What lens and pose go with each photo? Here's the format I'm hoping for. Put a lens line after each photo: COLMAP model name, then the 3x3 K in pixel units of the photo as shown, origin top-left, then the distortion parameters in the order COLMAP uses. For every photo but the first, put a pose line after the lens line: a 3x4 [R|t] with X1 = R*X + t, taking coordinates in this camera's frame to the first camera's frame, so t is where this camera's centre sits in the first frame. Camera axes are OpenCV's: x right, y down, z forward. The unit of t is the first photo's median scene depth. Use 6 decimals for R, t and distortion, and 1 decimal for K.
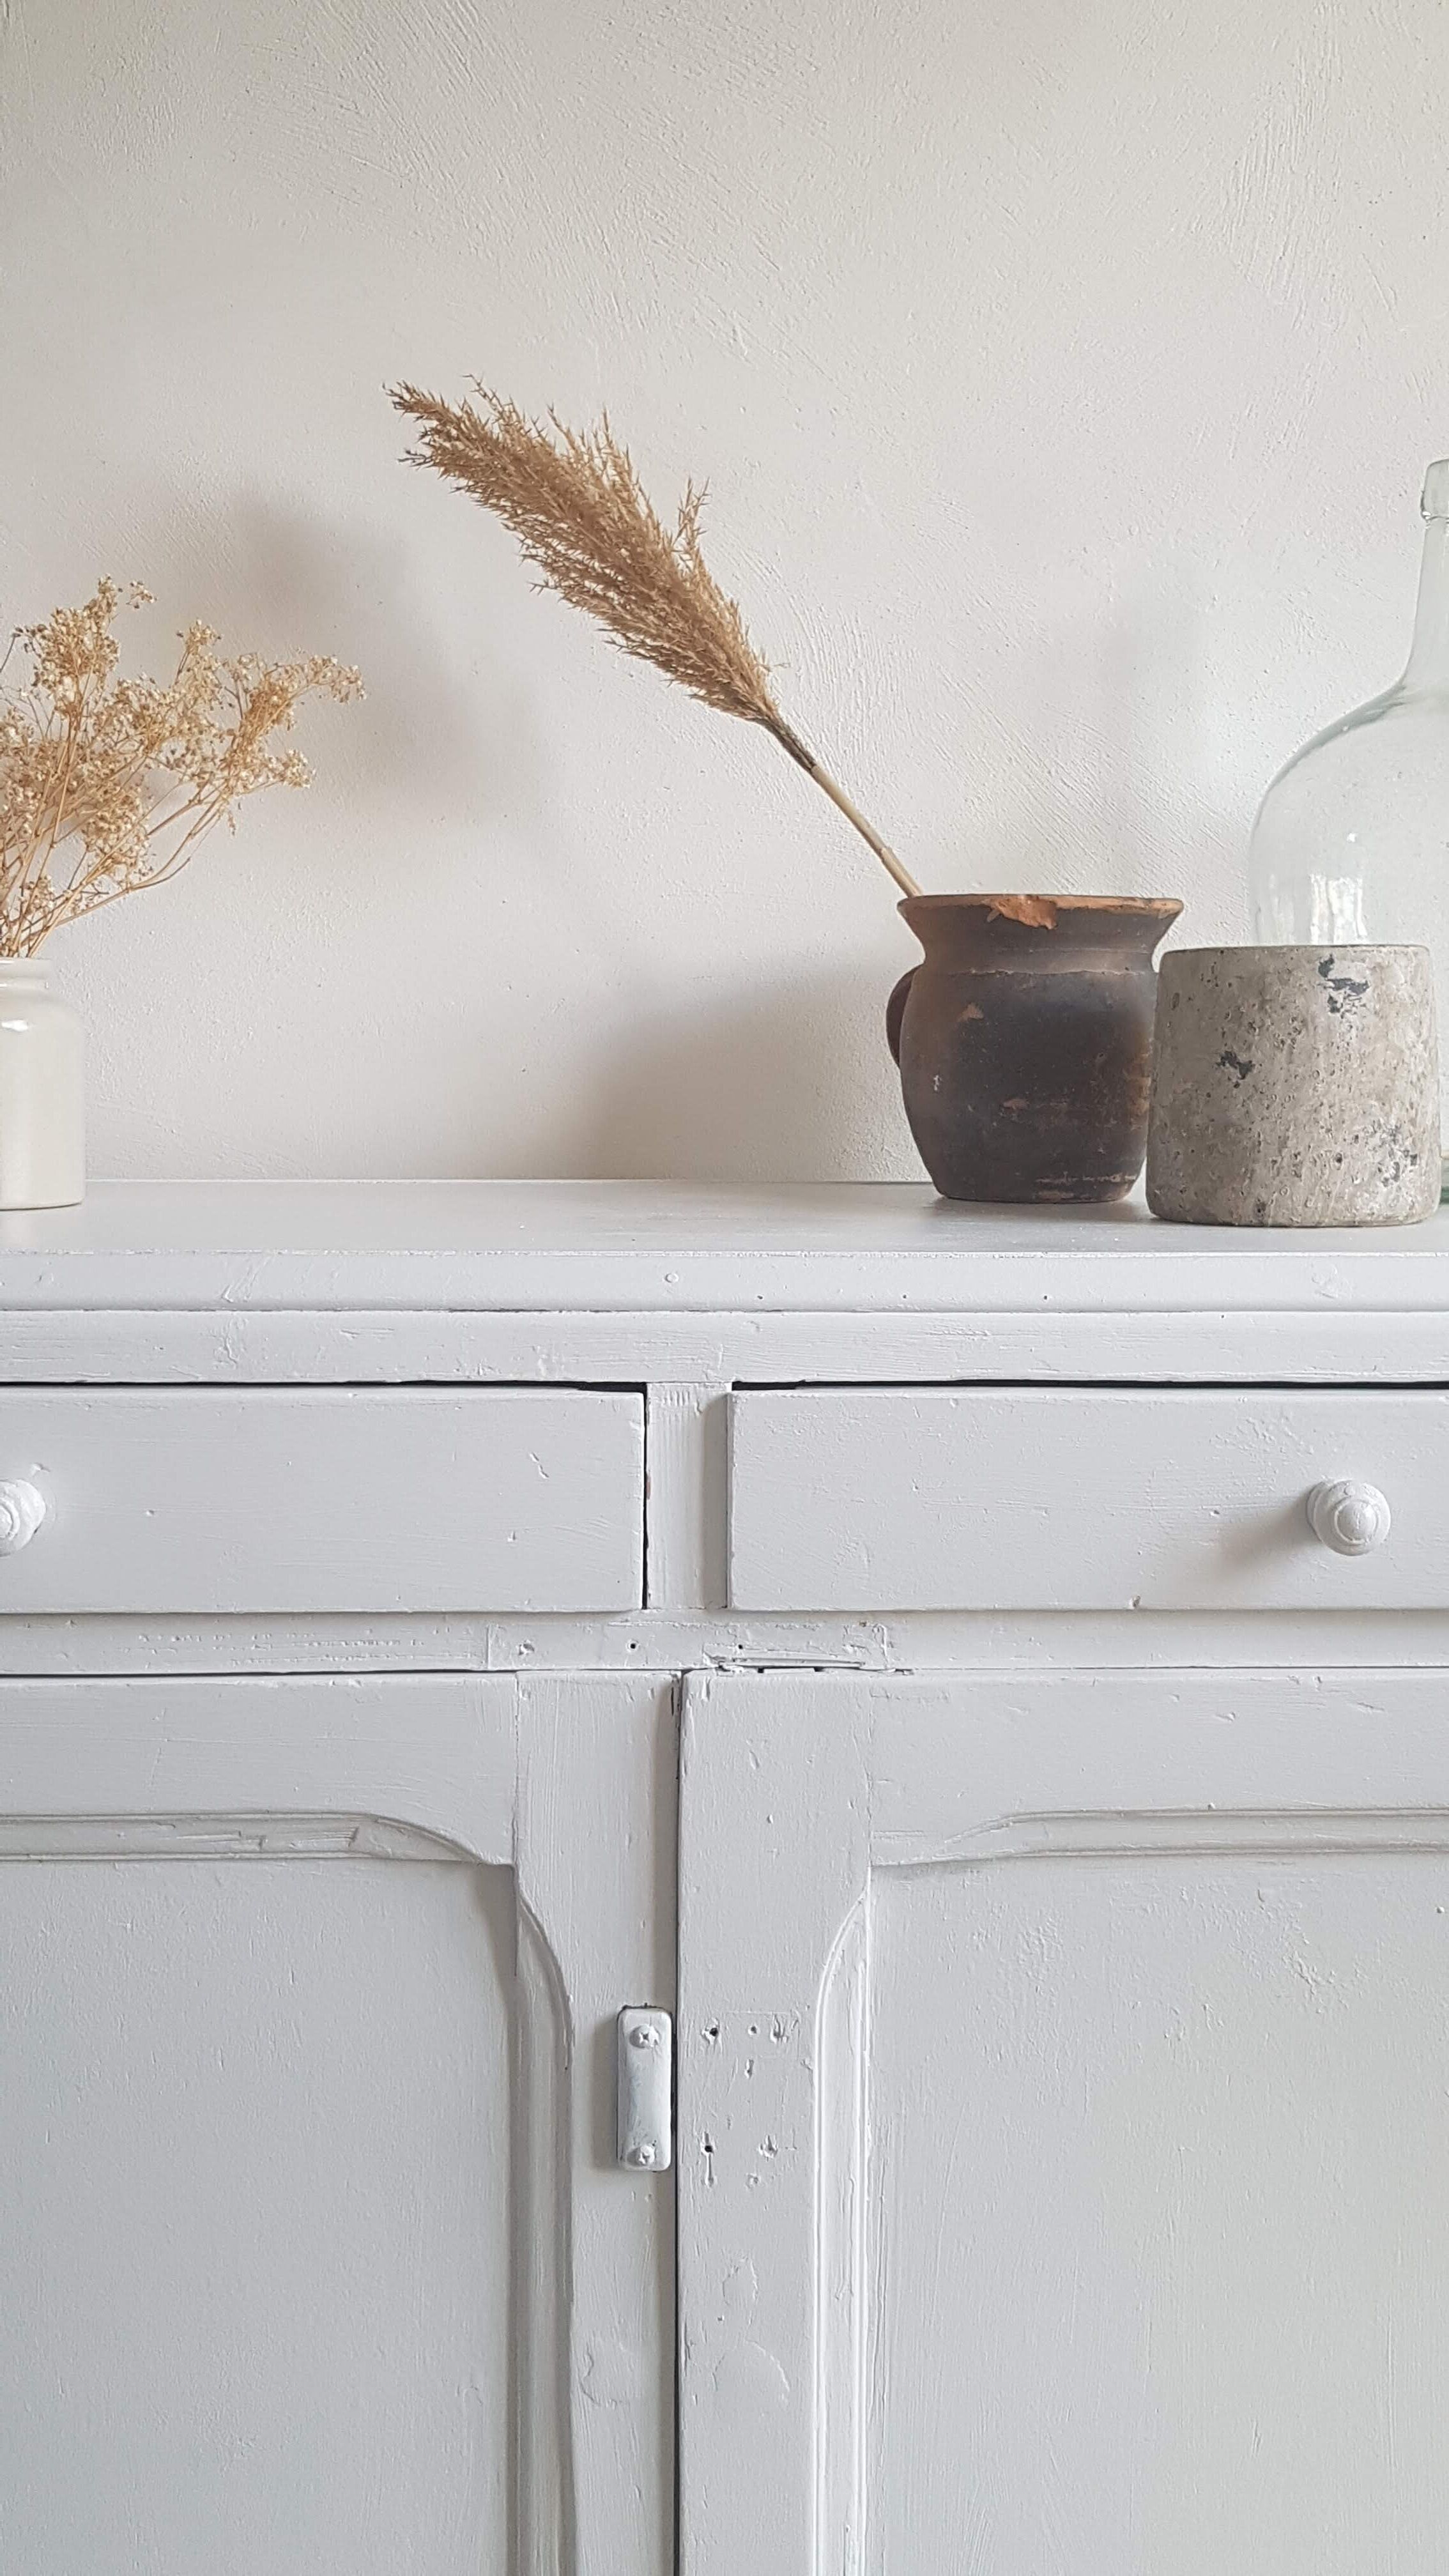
lens RADIAL K [[2620.5, 0, 761.6], [0, 2620.5, 1224.0], [0, 0, 1]] dist [0.128947, -0.347373]
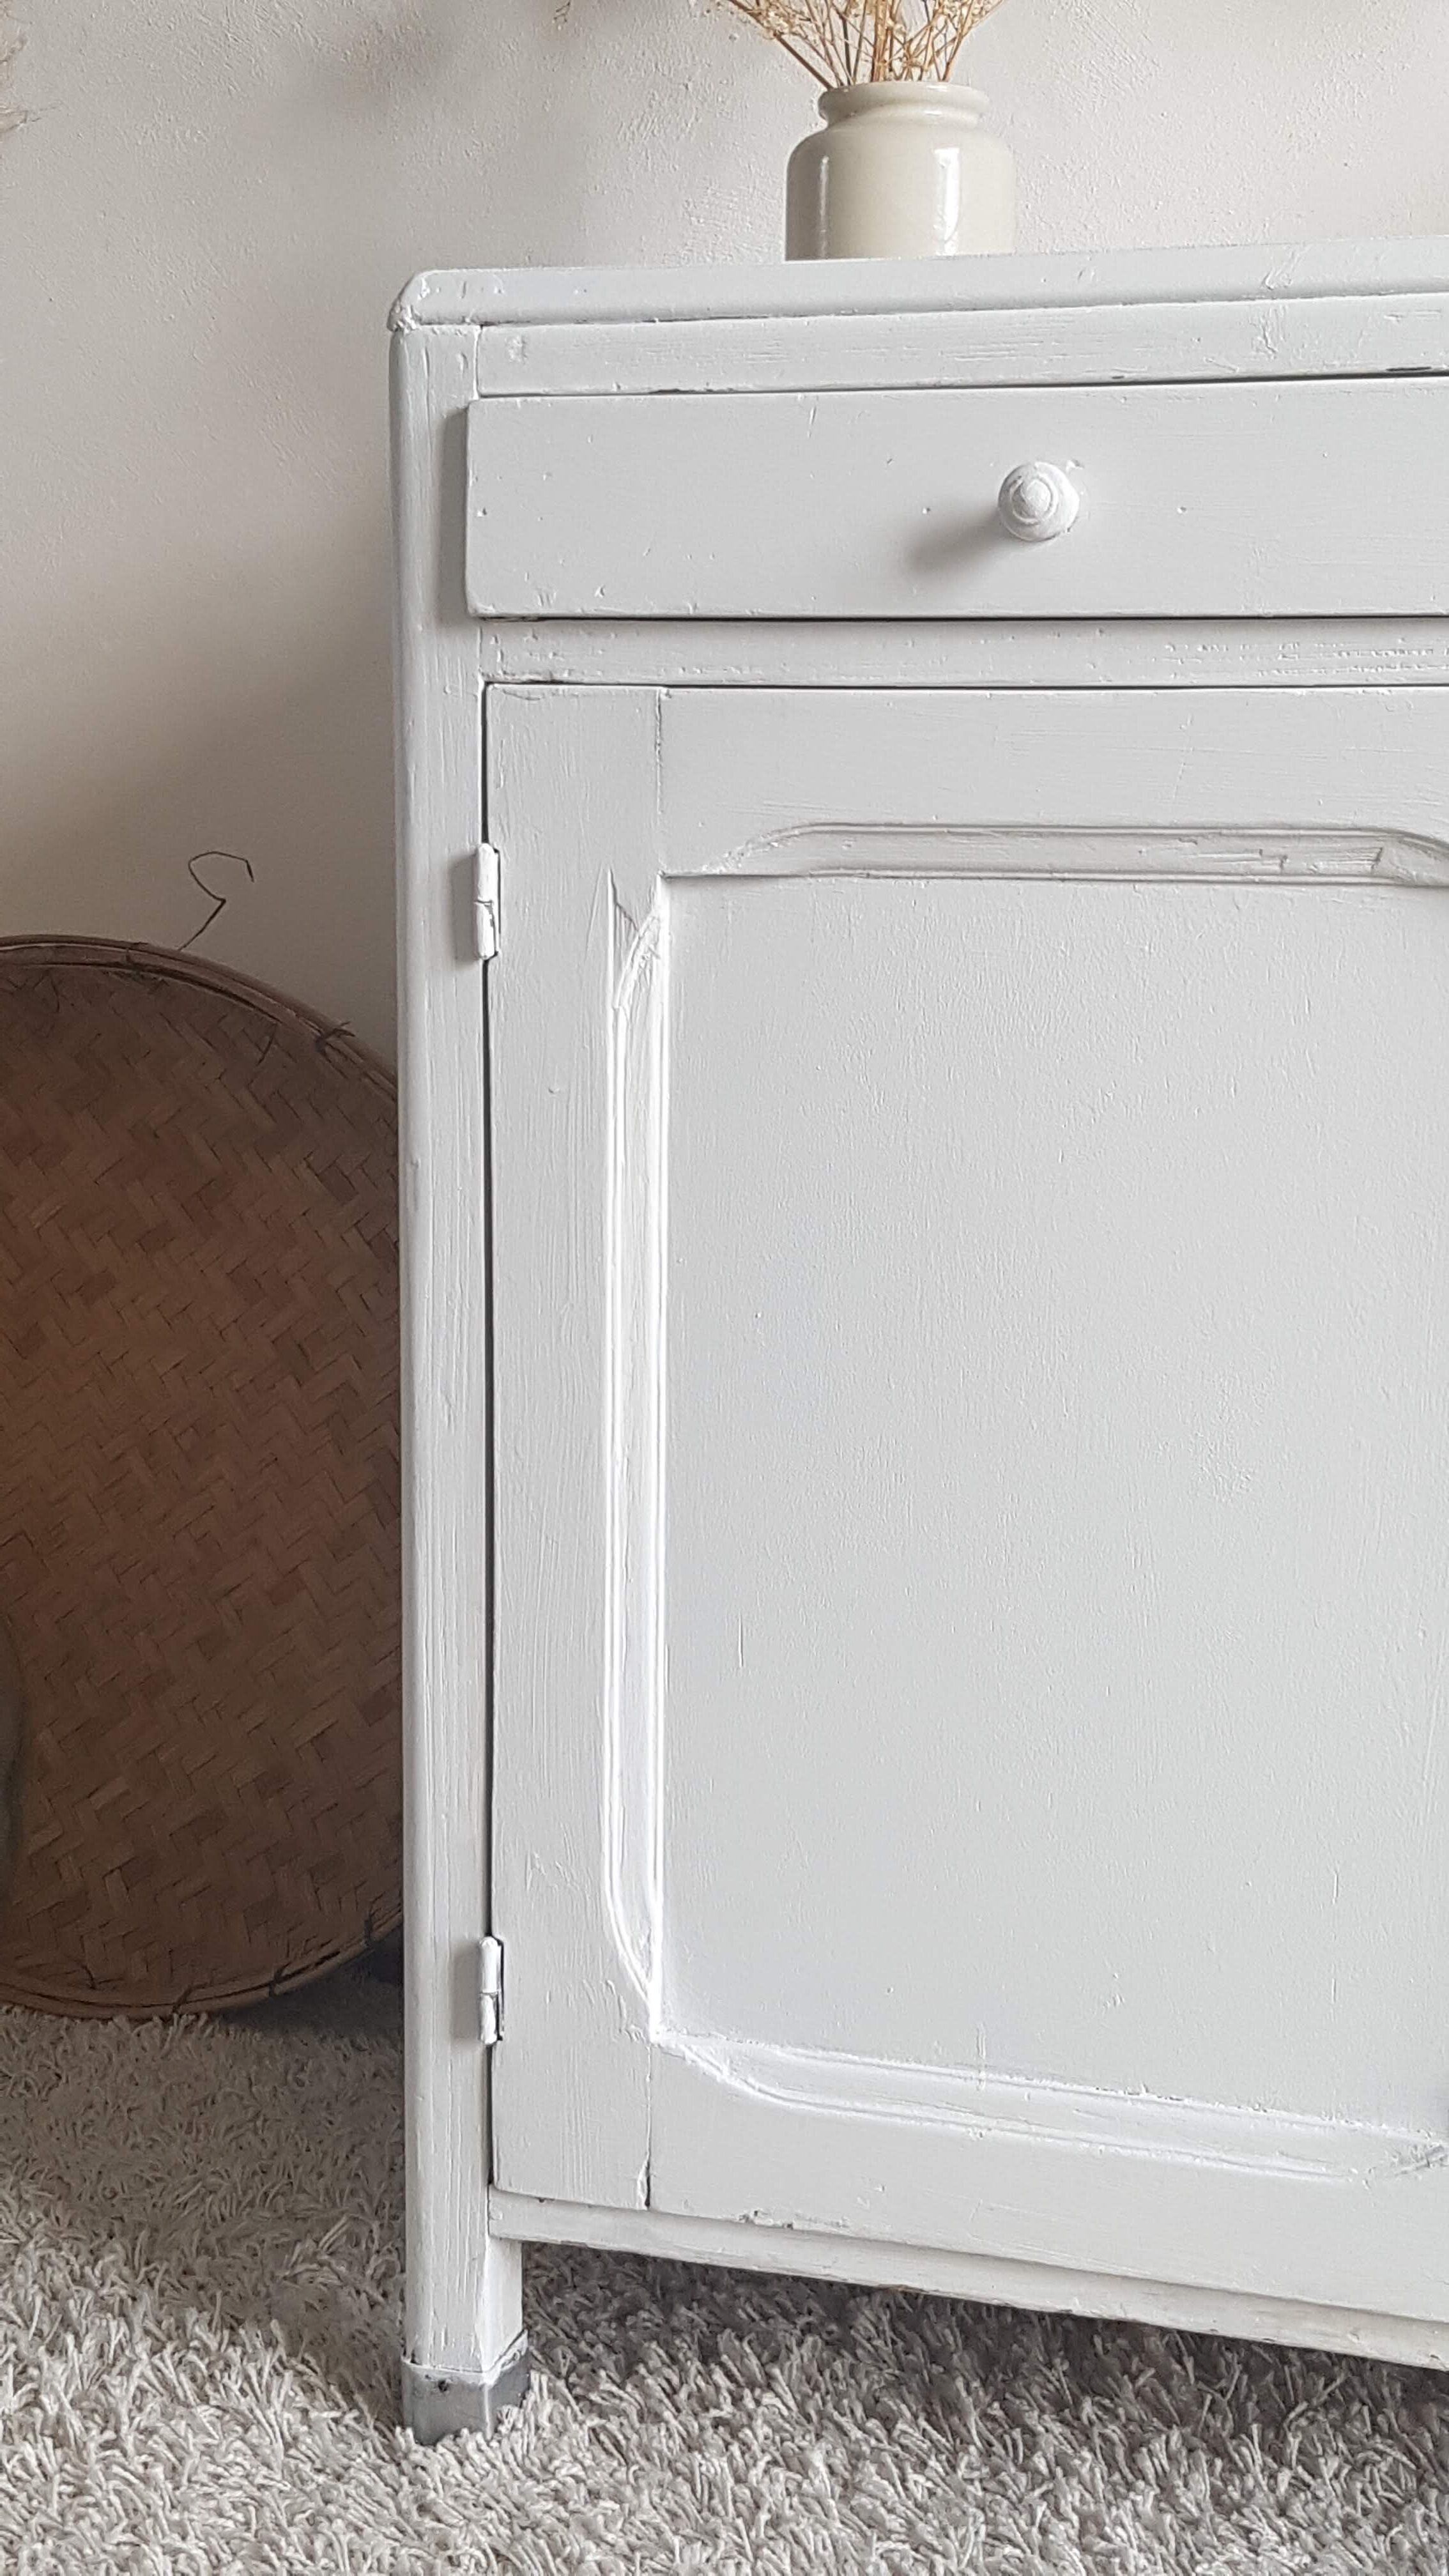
lens RADIAL K [[3298.5, 0, 731.3], [0, 3298.5, 1257.8], [0, 0, 1]] dist [0.146487, -0.368059]
pose [[0.947268, 0.046627, -0.317030, 0.014613], [-0.021939, 0.996472, 0.081002, 0.281560], [0.319689, -0.069775, 0.944950, -0.240035]]
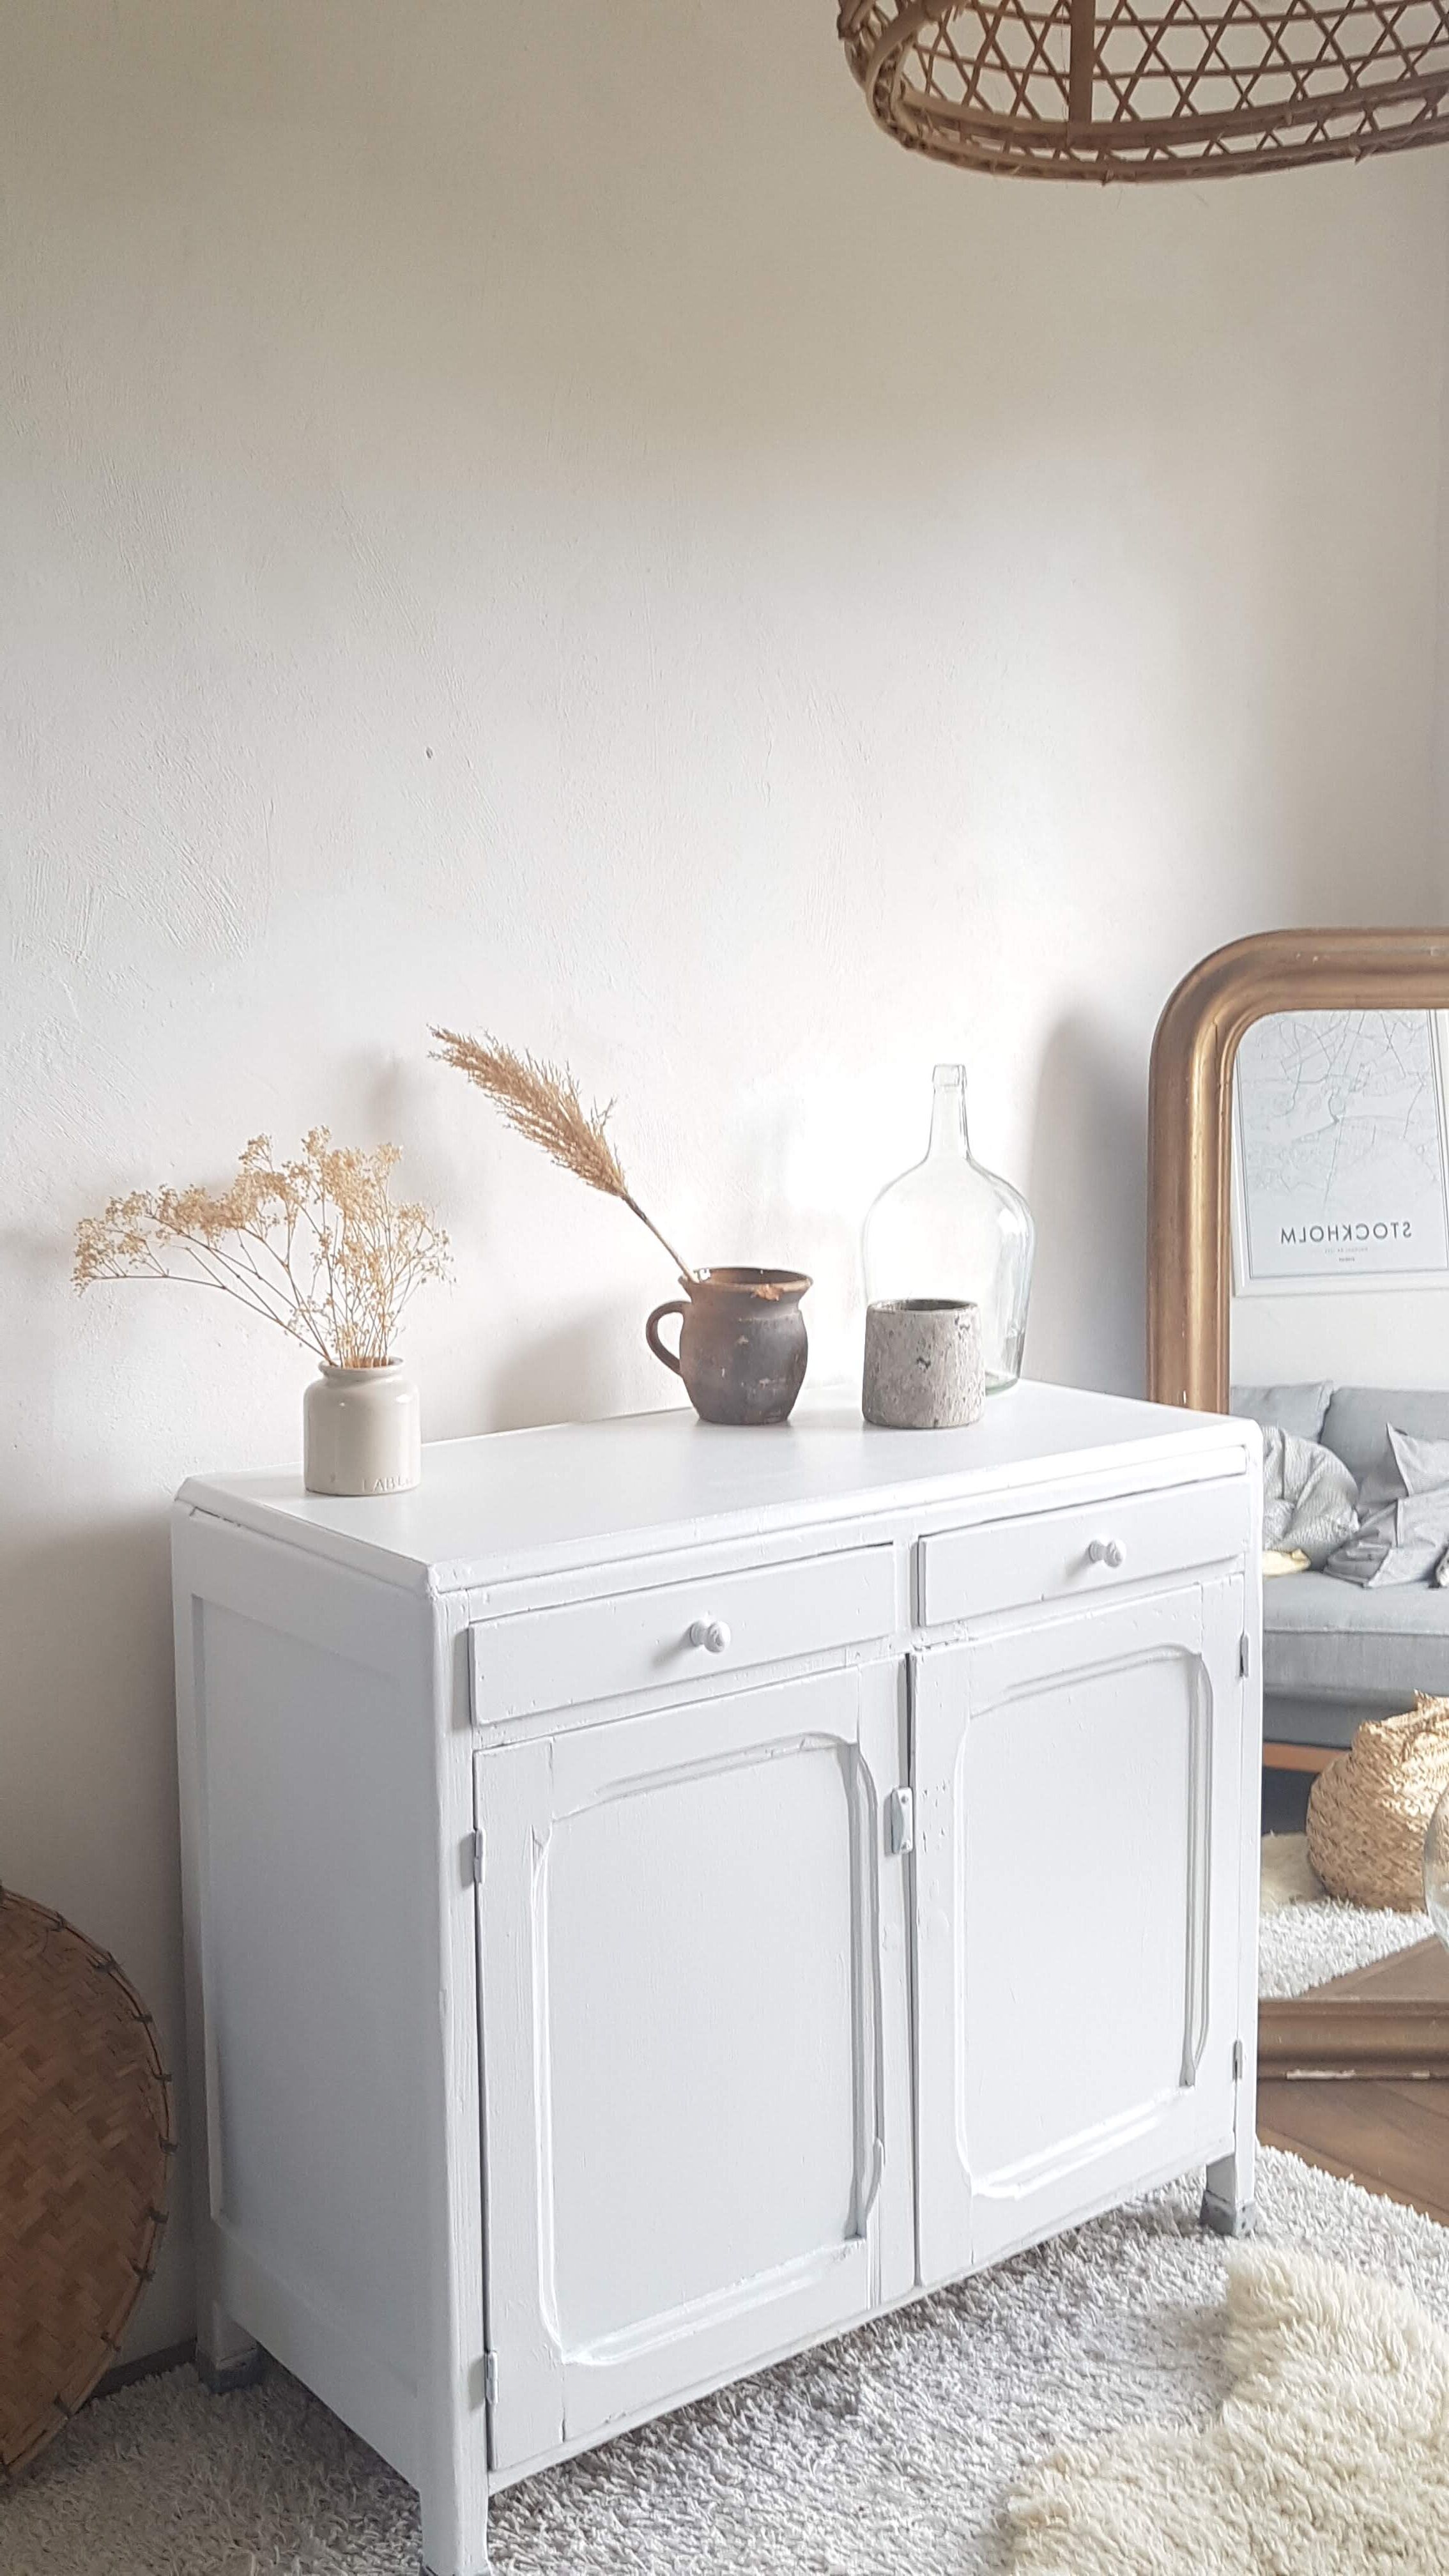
lens RADIAL K [[2385.8, 0, 763.7], [0, 2385.8, 1278.4], [0, 0, 1]] dist [0.081476, -0.180585]
pose [[0.808933, -0.079570, 0.582491, -1.403930], [0.049537, 0.996500, 0.067329, -0.335579], [-0.585810, -0.025610, 0.810044, -0.726465]]
